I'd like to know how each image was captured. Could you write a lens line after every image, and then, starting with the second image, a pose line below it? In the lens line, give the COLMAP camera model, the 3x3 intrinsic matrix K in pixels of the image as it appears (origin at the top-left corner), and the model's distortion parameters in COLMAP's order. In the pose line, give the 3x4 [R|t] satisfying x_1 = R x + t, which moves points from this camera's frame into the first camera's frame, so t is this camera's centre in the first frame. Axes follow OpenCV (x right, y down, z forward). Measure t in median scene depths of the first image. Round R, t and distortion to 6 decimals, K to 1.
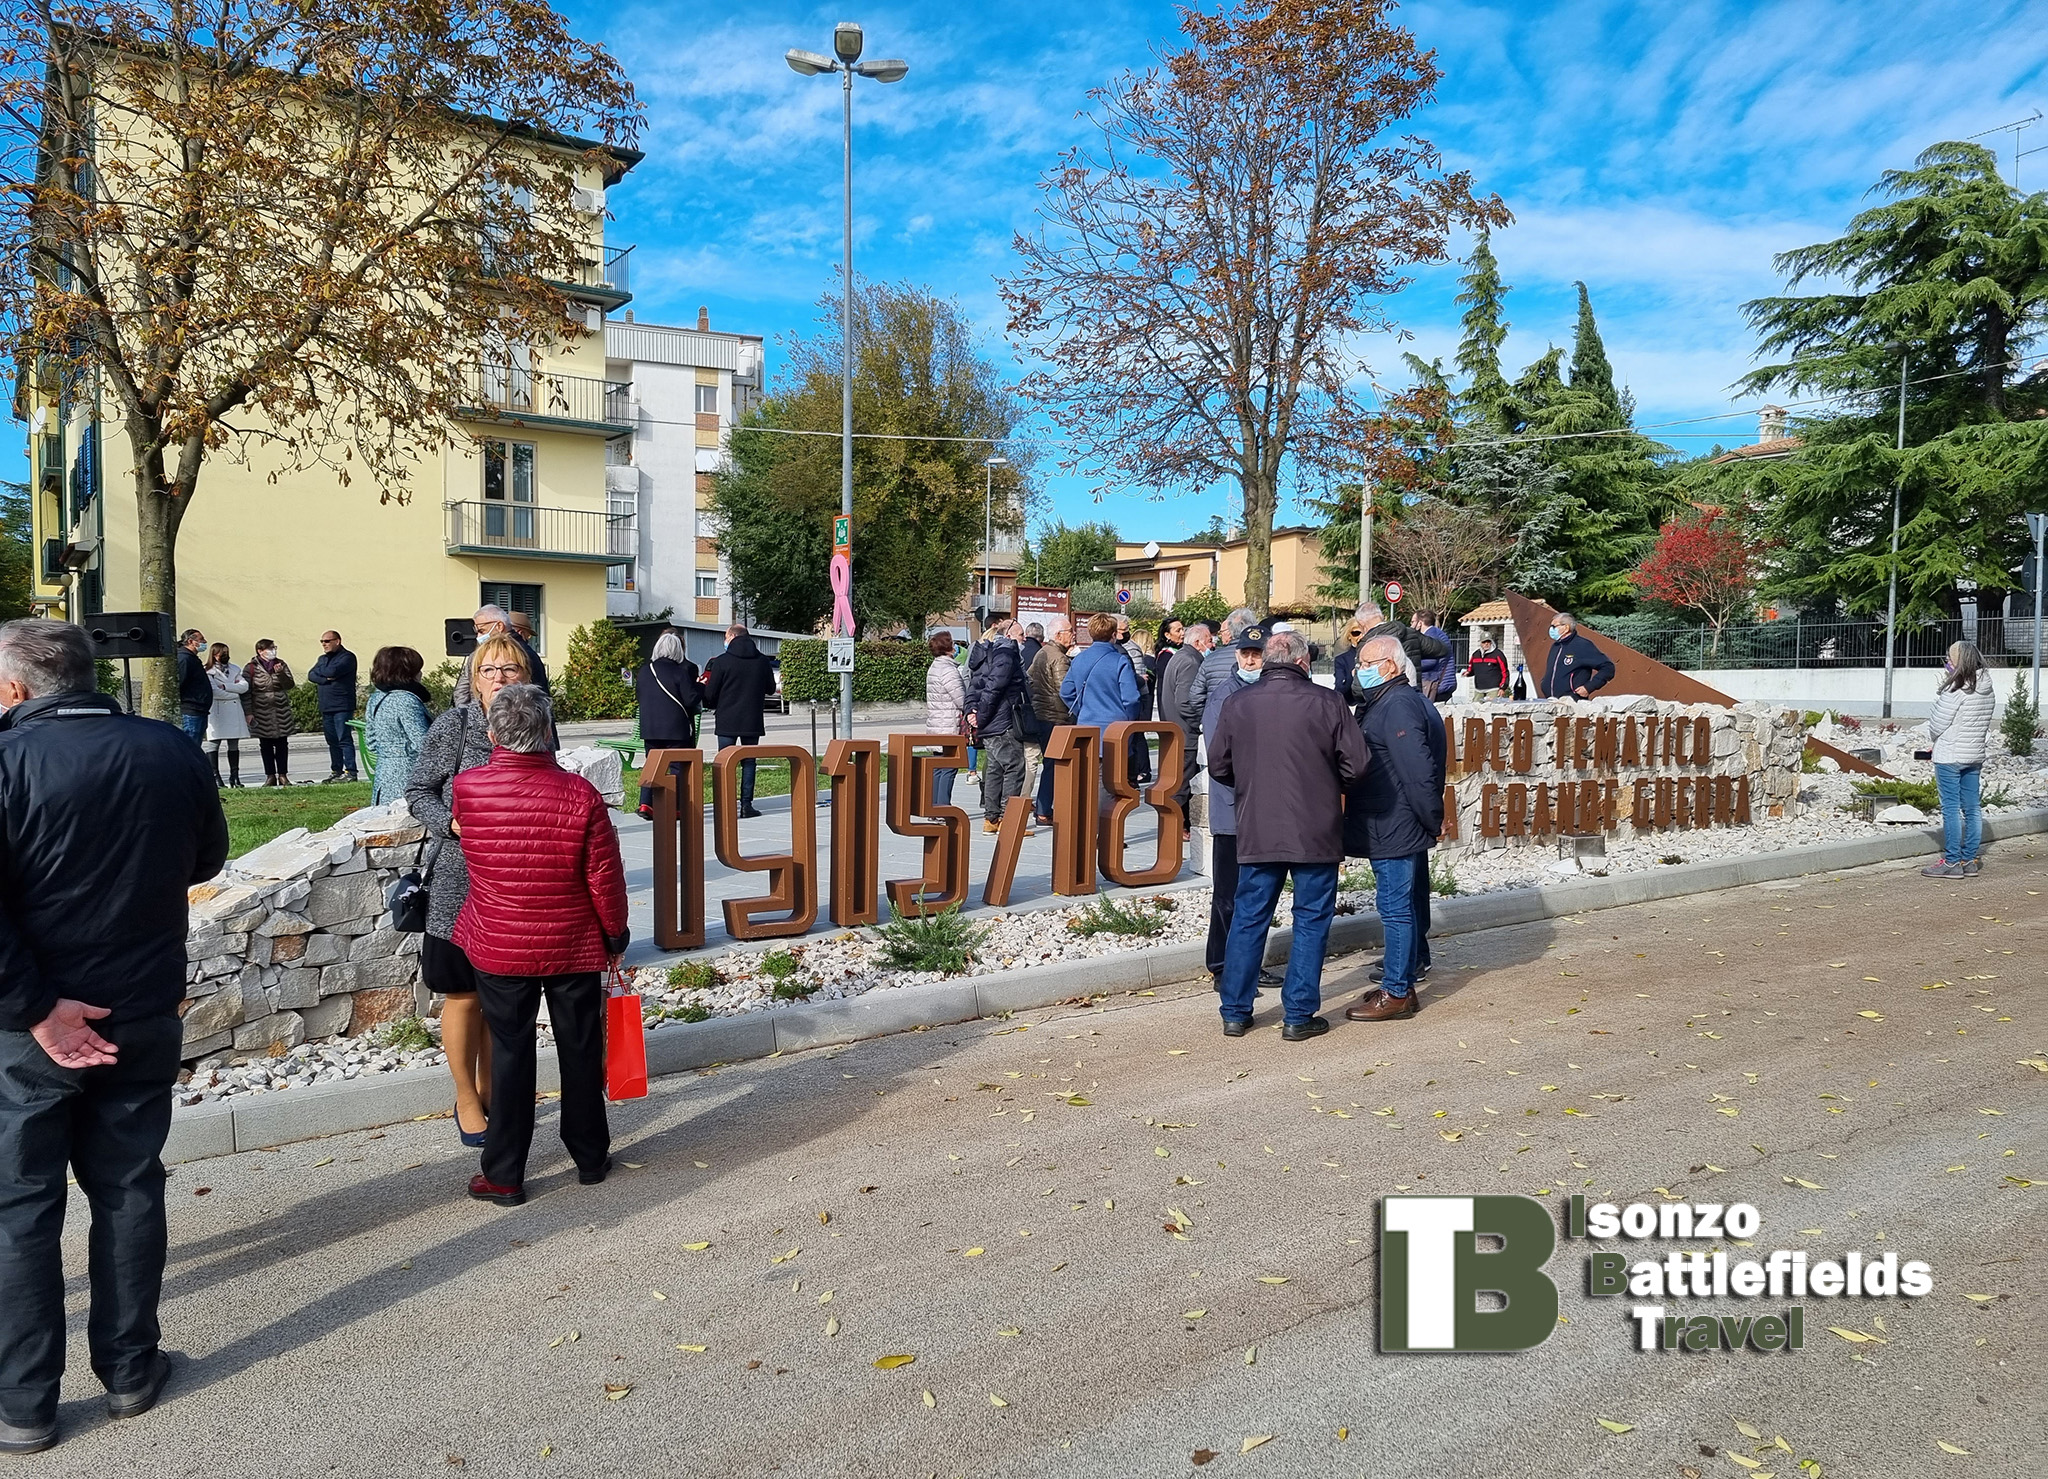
lens RADIAL K [[1526.9, 0, 1019.0], [0, 1526.9, 778.0], [0, 0, 1]] dist [0.053931, -0.020675]
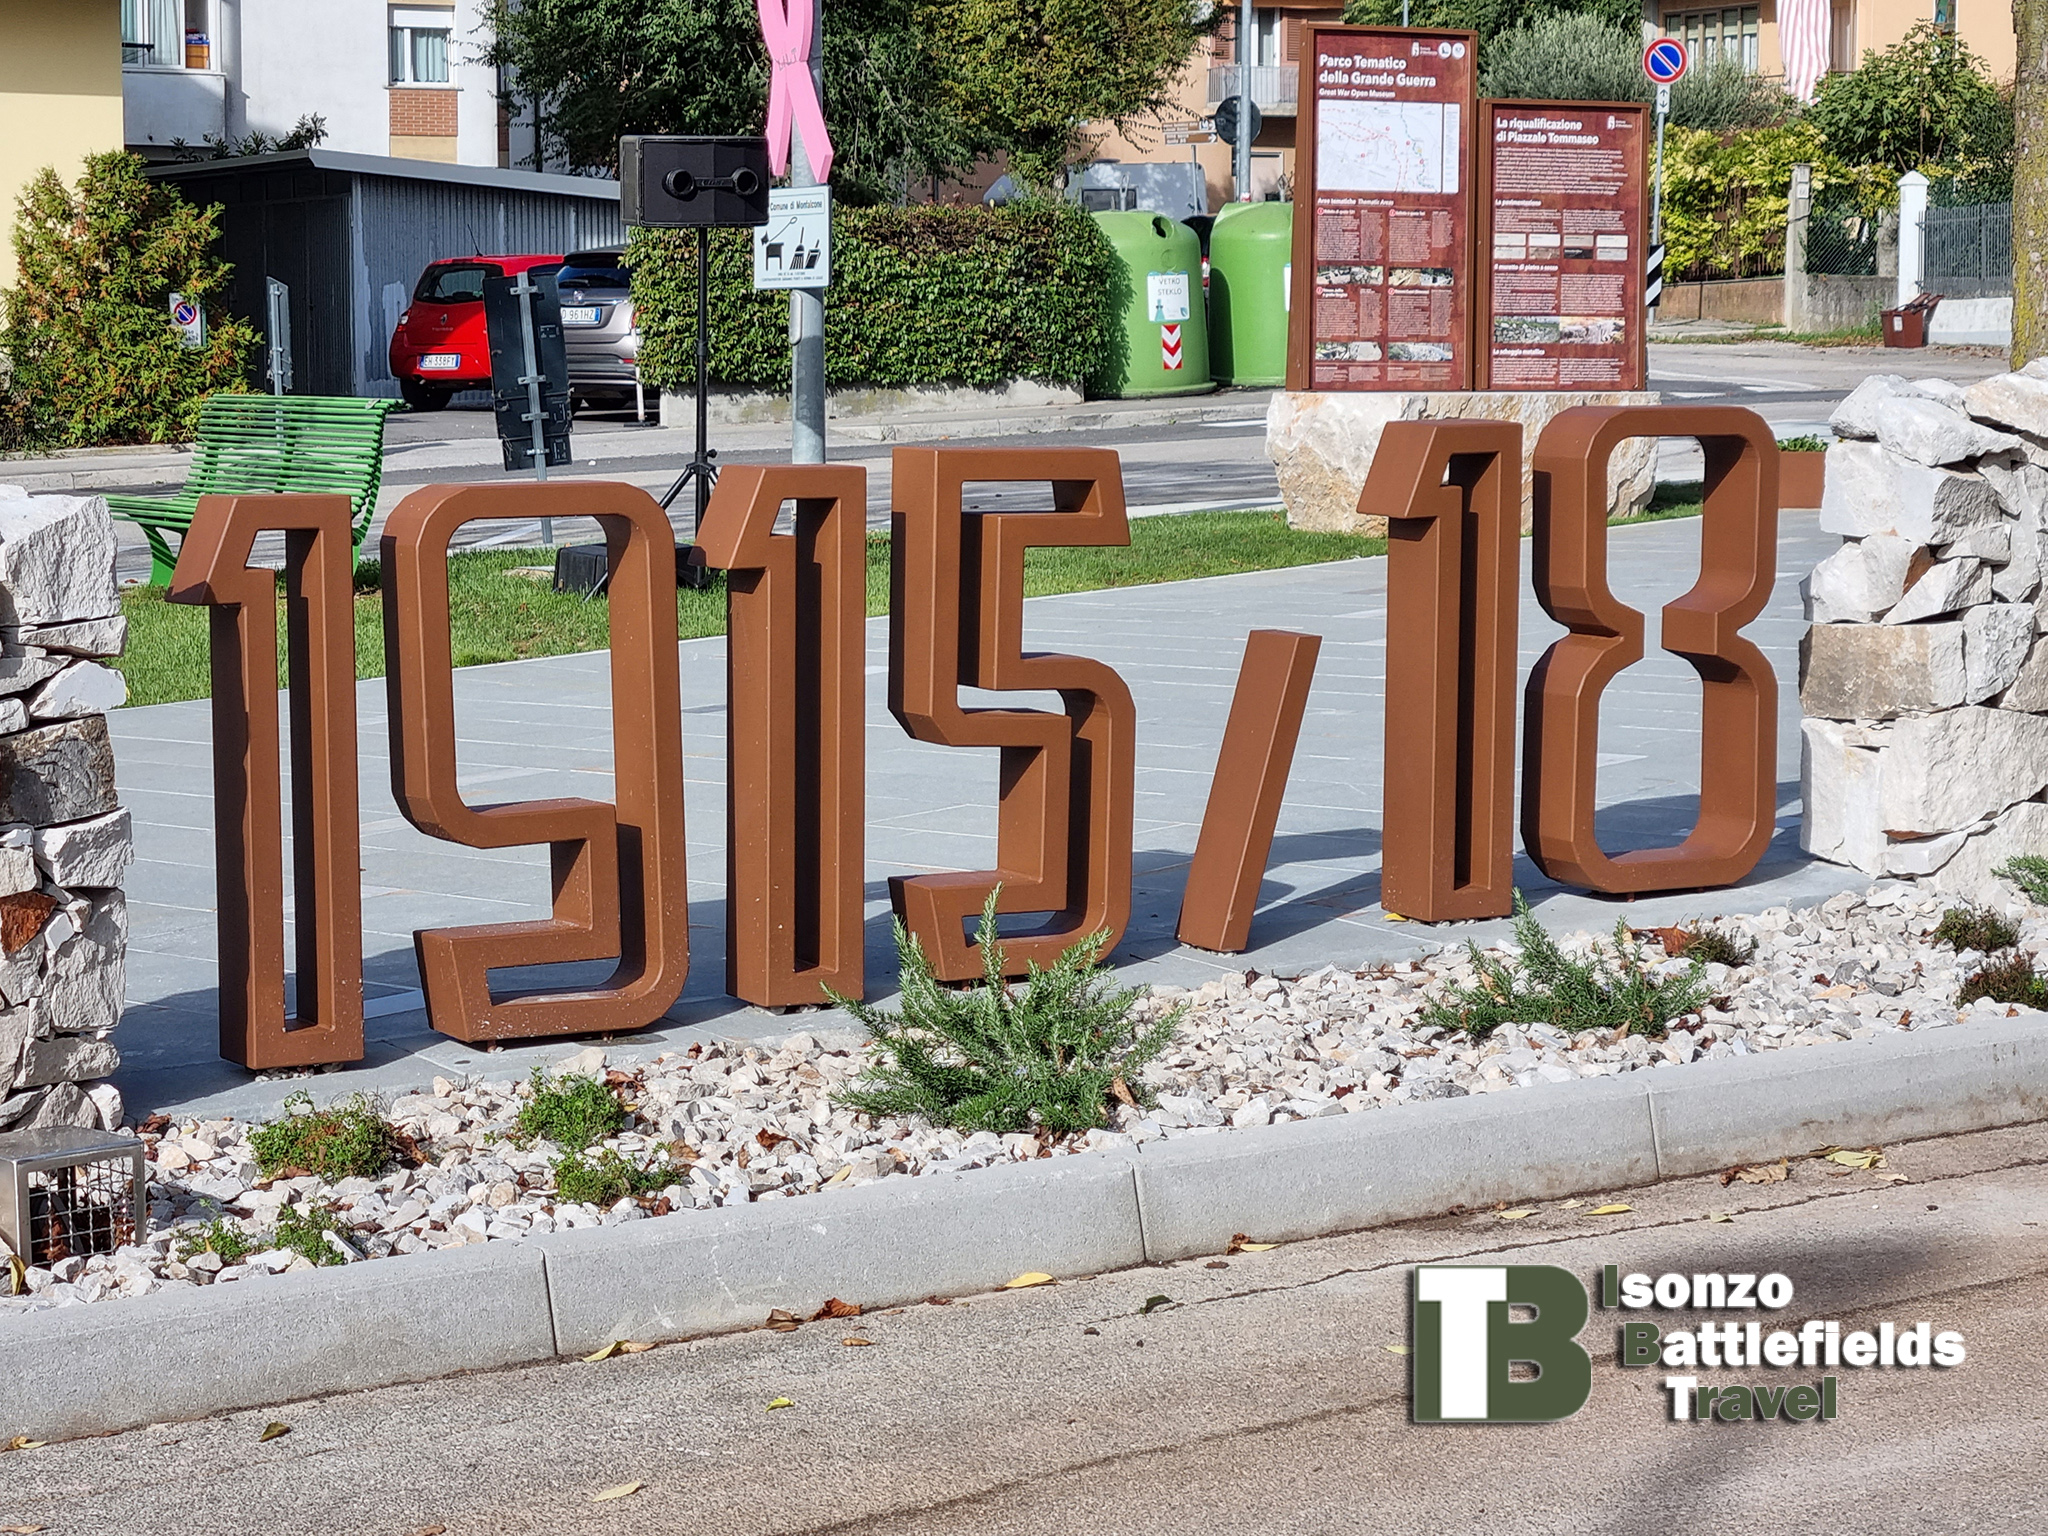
lens RADIAL K [[4579.6, 0, 1008.4], [0, 4579.6, 700.2], [0, 0, 1]] dist [0.090386, 0.000000]
pose [[0.997004, -0.006425, -0.077086, 0.007451], [0.007767, 0.999823, 0.017119, 0.004029], [0.076963, -0.017666, 0.996877, -0.008244]]
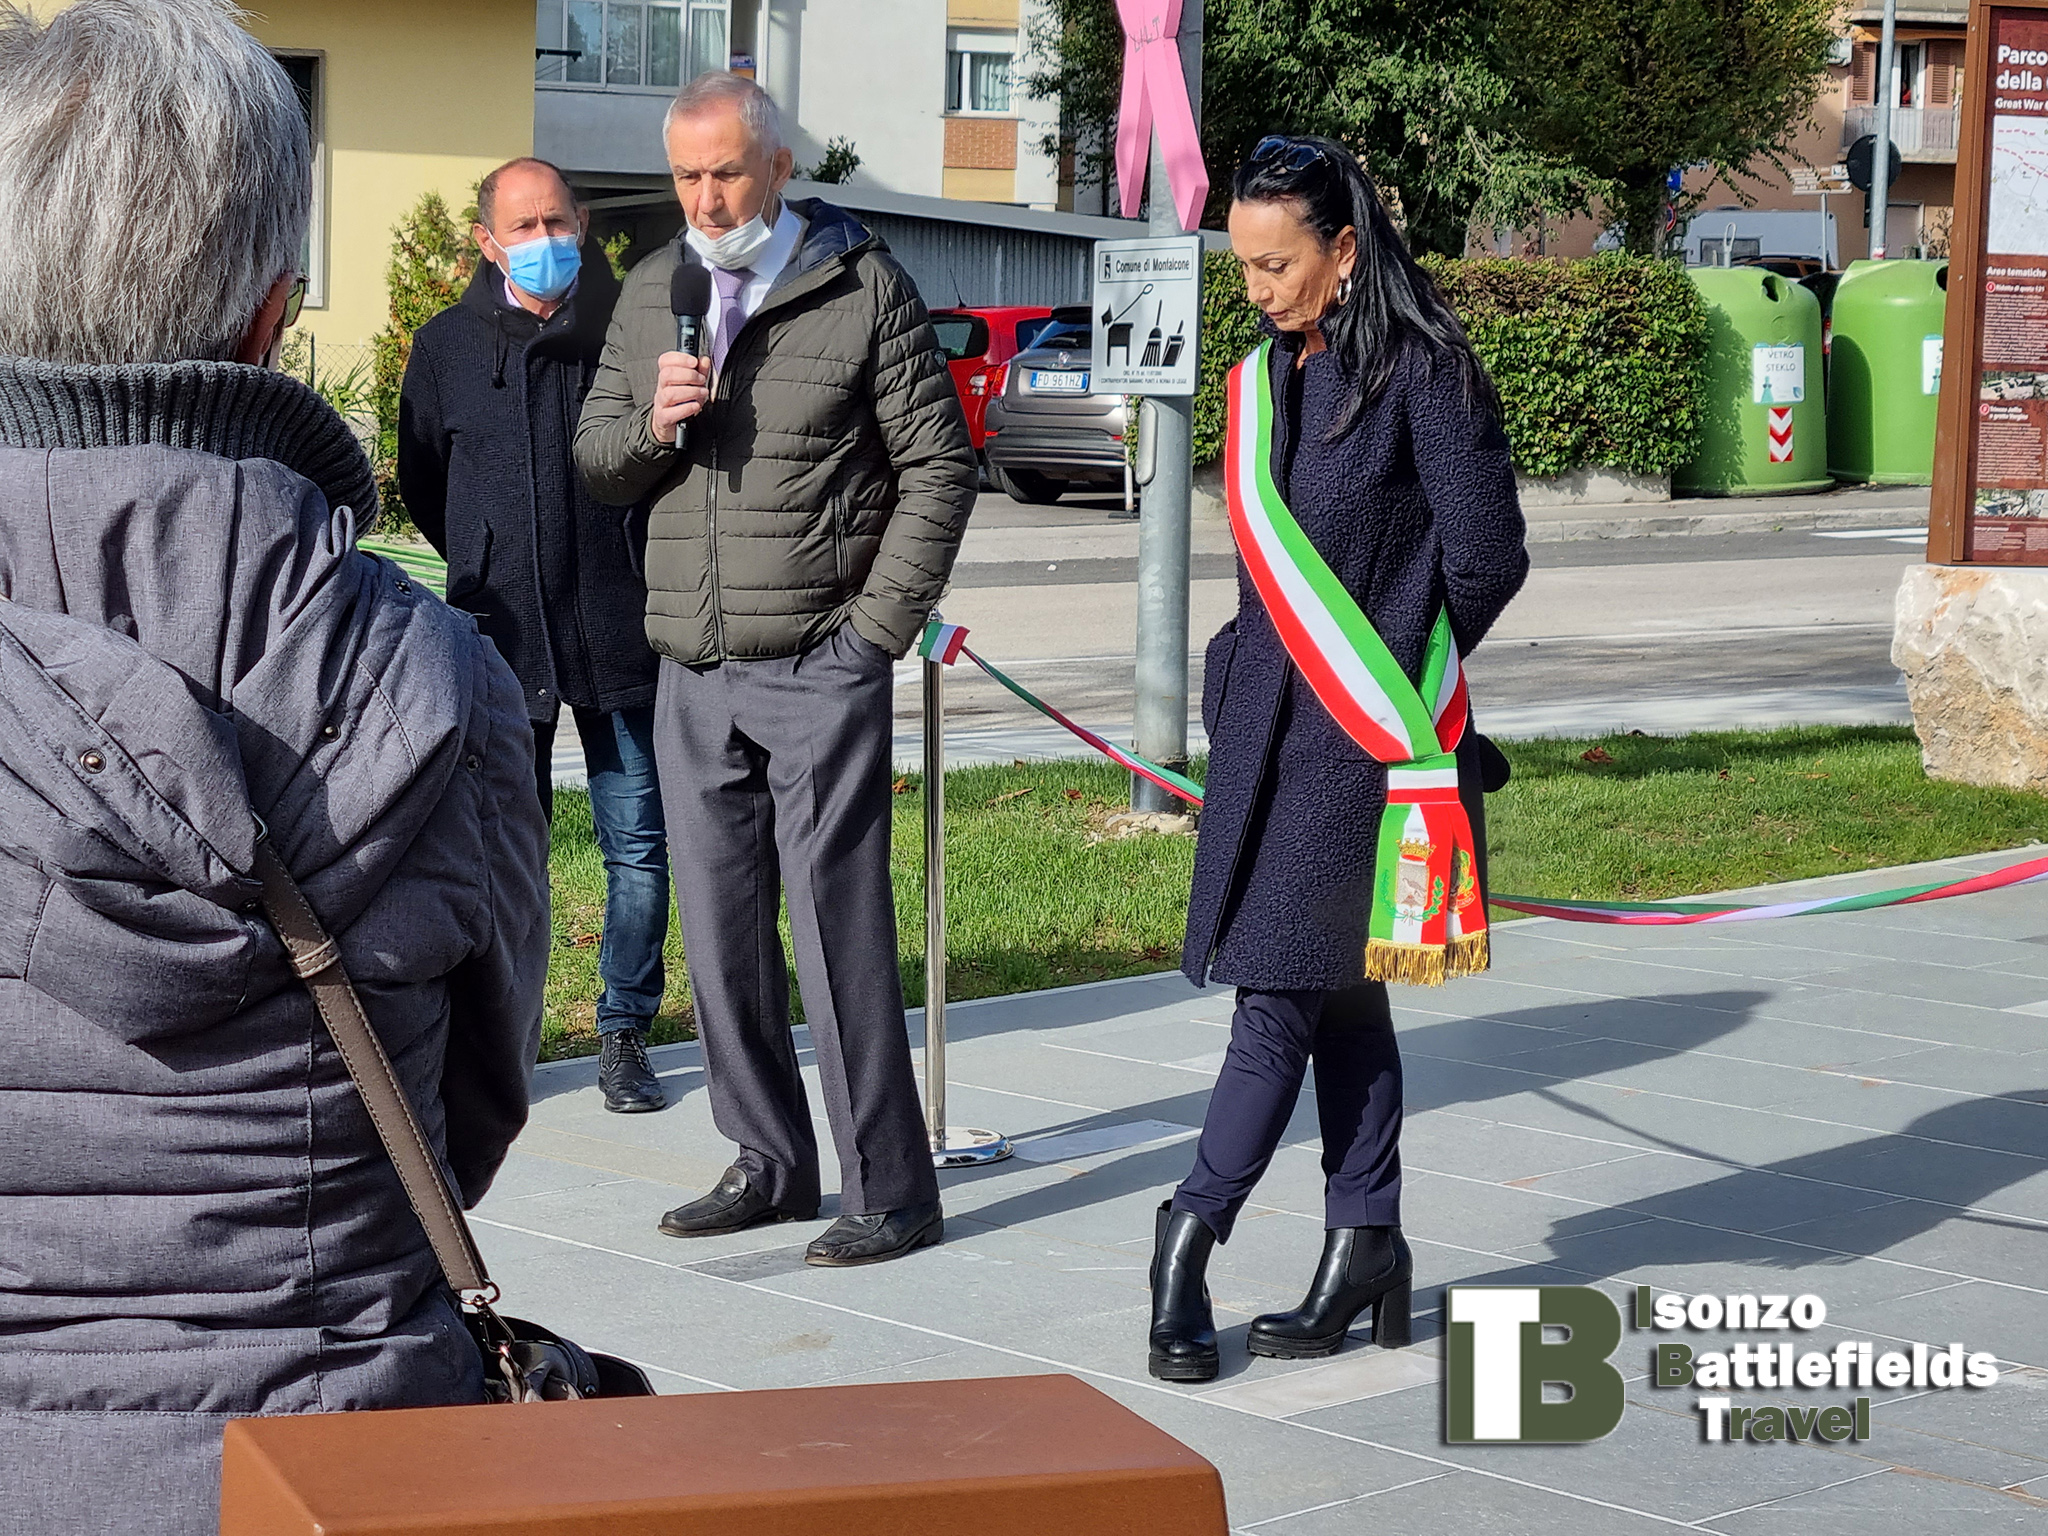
lens RADIAL K [[4570.7, 0, 1123.9], [0, 4570.7, 775.0], [0, 0, 1]] dist [0.088057, 0.000000]
pose [[0.982529, 0.025826, -0.184307, 0.000500], [-0.021591, 0.999456, 0.024948, -0.026798], [0.184851, -0.020533, 0.982552, 0.306212]]
